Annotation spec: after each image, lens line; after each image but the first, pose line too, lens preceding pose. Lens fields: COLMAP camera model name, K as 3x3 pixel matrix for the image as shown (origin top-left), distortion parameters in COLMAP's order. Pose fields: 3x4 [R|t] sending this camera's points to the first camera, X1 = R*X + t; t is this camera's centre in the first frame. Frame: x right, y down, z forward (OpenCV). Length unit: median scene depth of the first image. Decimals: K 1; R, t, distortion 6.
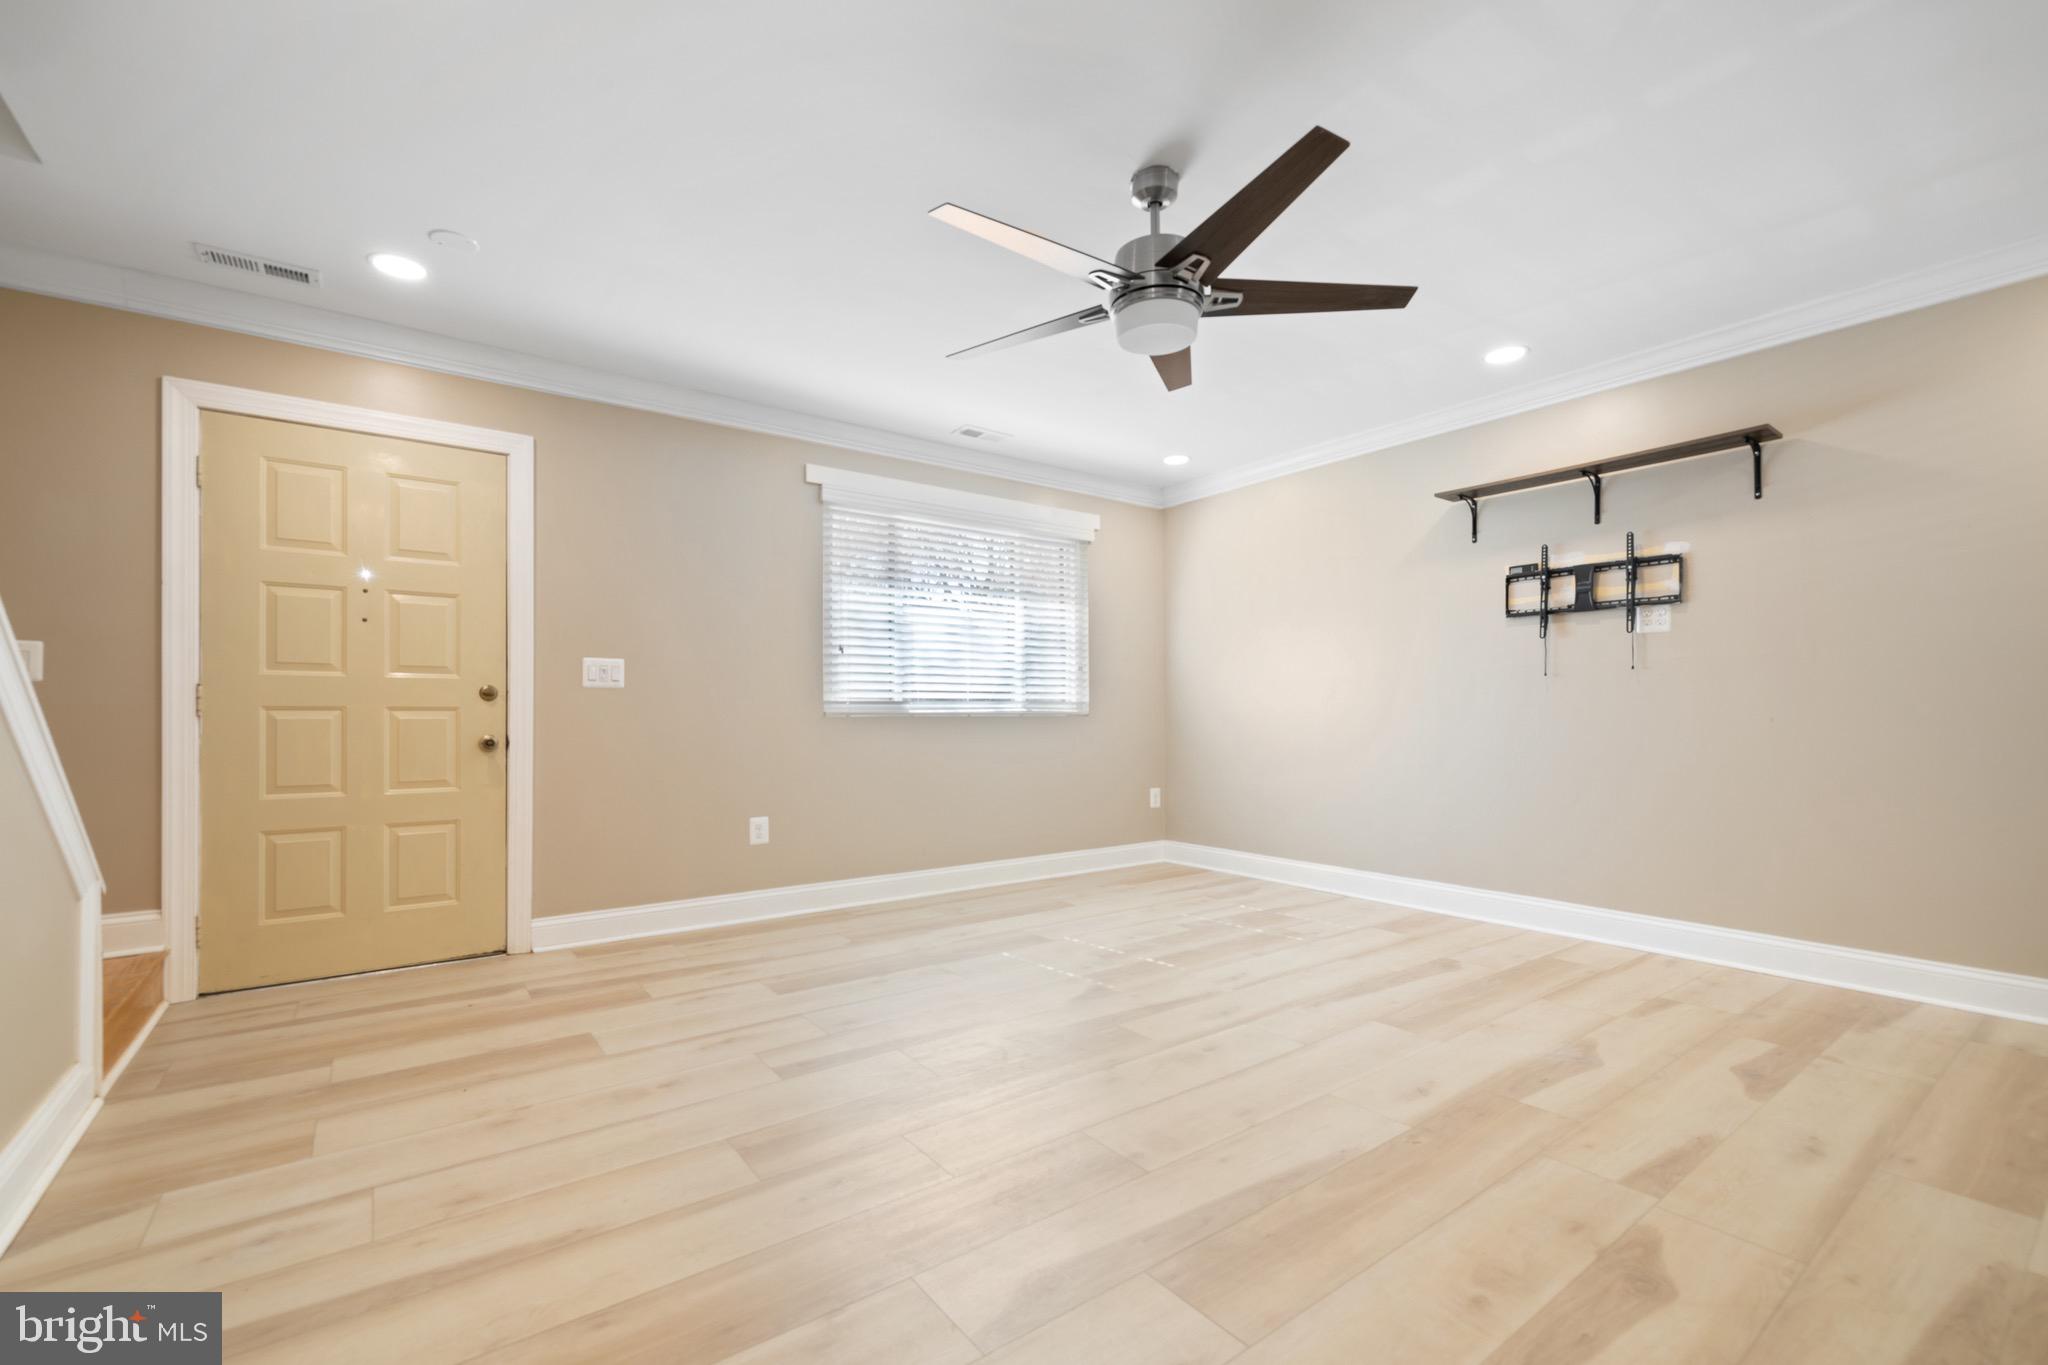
lens RADIAL K [[864.6, 0, 1014.2], [0, 864.6, 701.7], [0, 0, 1]] dist [0.002074, 0.000321]
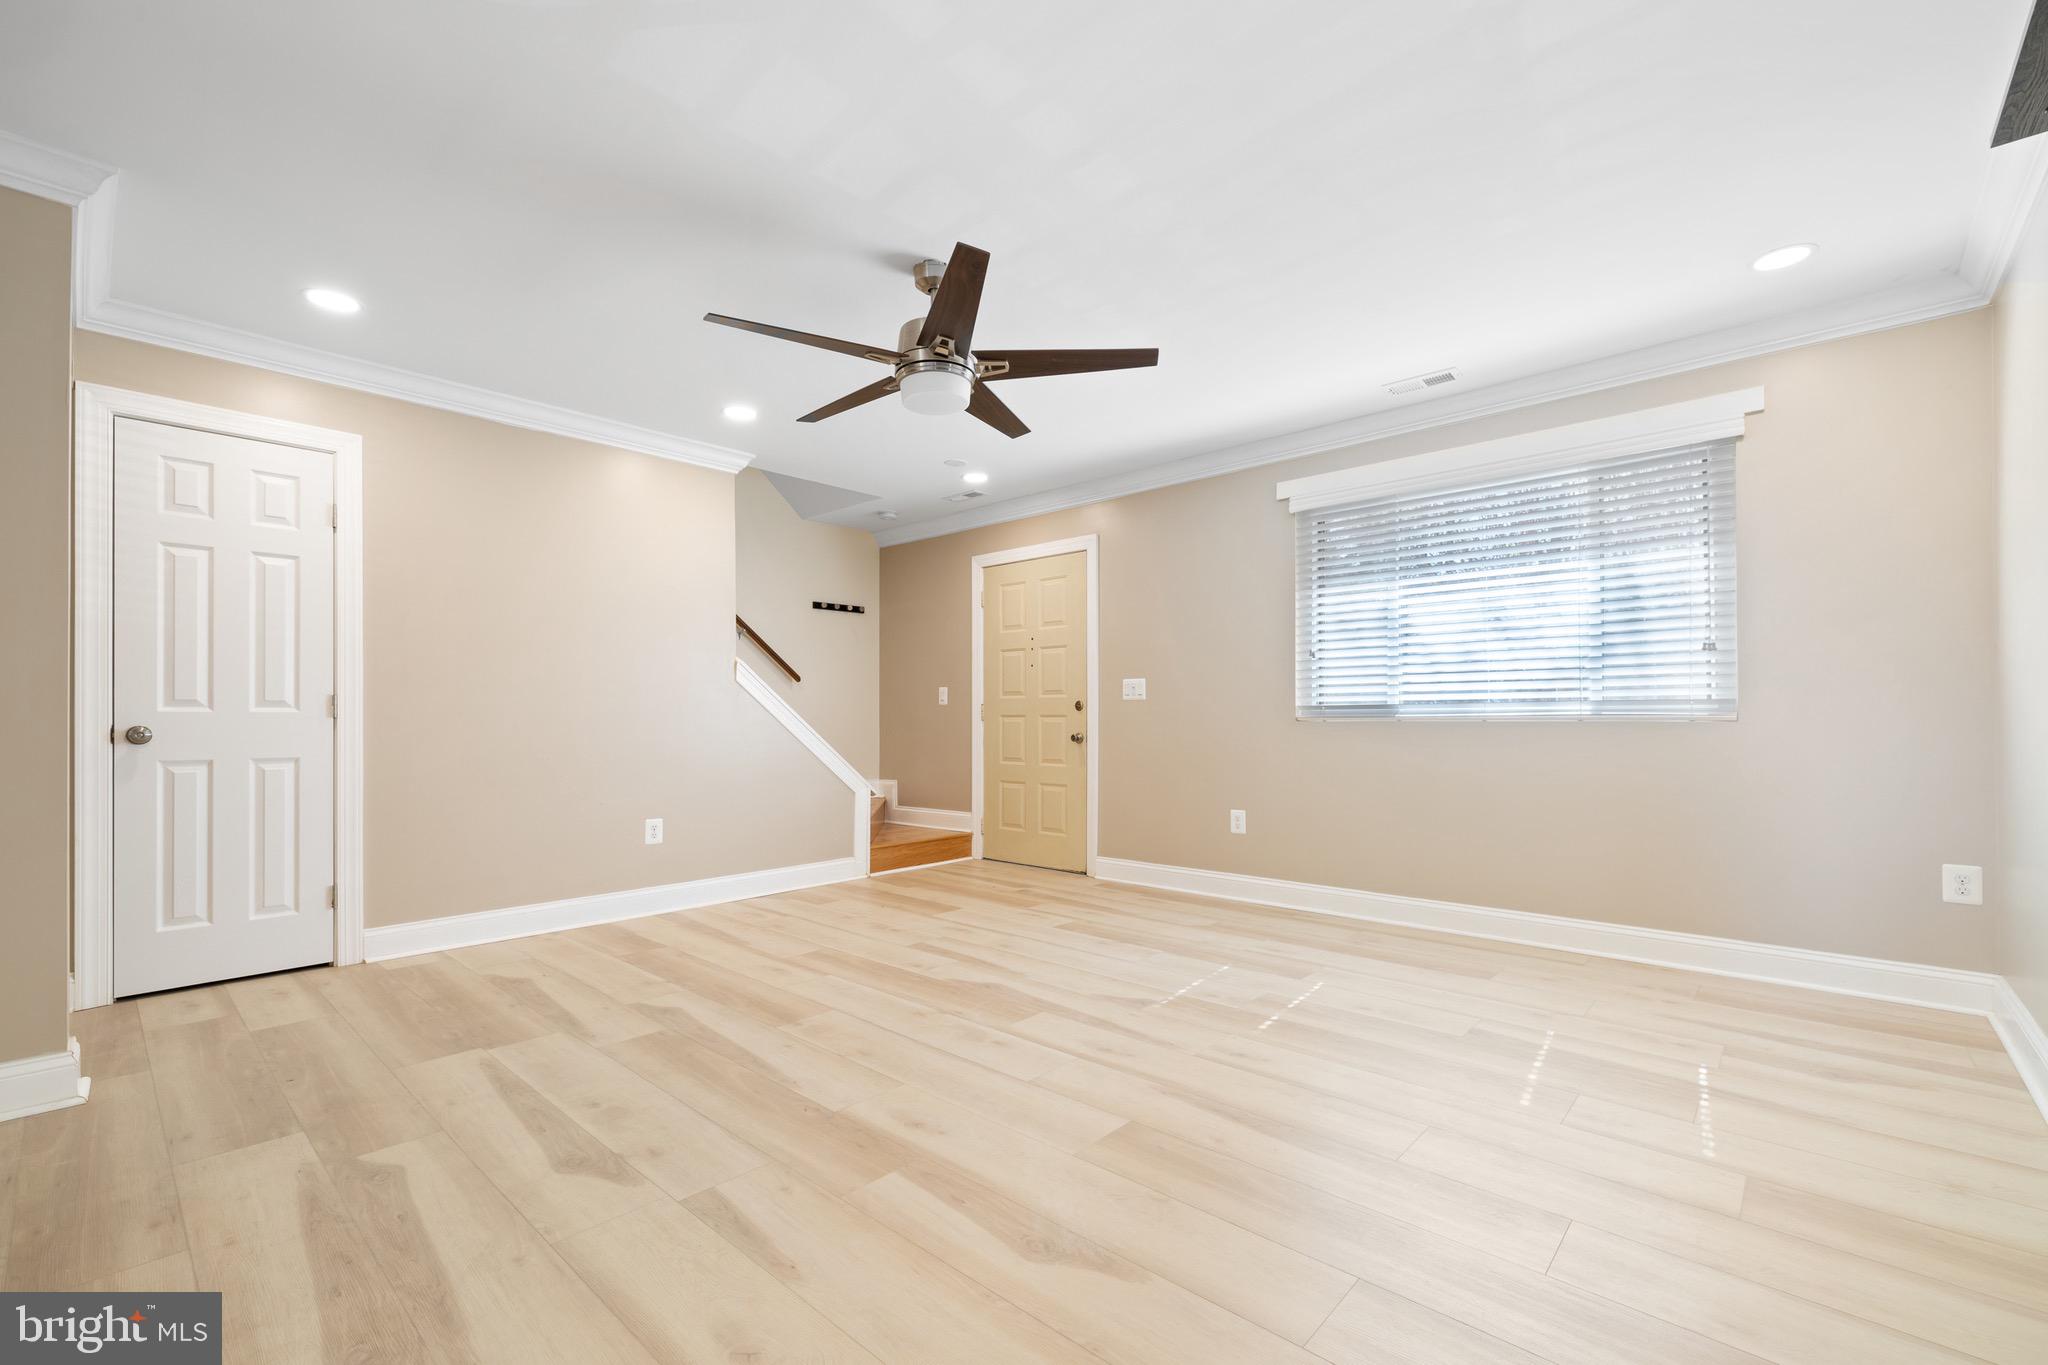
lens RADIAL K [[864.6, 0, 1027.4], [0, 864.6, 702.2], [0, 0, 1]] dist [0.002074, 0.000321]
pose [[0.200983, -0.017324, -0.979442, 0.927324], [0.017606, 0.999746, -0.014071, 0.003979], [0.979437, -0.014416, 0.201237, 0.609078]]
